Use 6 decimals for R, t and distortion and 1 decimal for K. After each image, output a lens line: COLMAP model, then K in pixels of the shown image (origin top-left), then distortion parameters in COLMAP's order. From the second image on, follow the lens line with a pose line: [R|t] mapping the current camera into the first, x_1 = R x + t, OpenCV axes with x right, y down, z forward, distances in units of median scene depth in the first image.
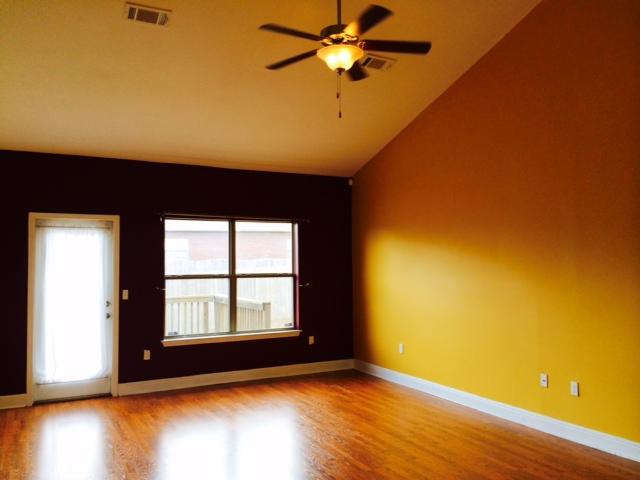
lens RADIAL K [[545.0, 0, 320.0], [0, 545.0, 240.0], [0, 0, 1]] dist [0.086214, -0.110592]
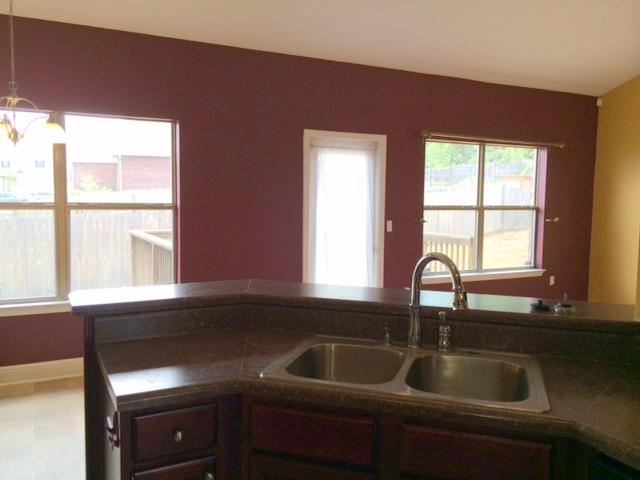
lens RADIAL K [[545.0, 0, 320.0], [0, 545.0, 240.0], [0, 0, 1]] dist [0.086214, -0.110592]
pose [[0.999642, 0.023424, -0.012899, -0.408986], [-0.021652, 0.992095, 0.123606, 0.013459], [0.015692, -0.123282, 0.992248, 0.105856]]
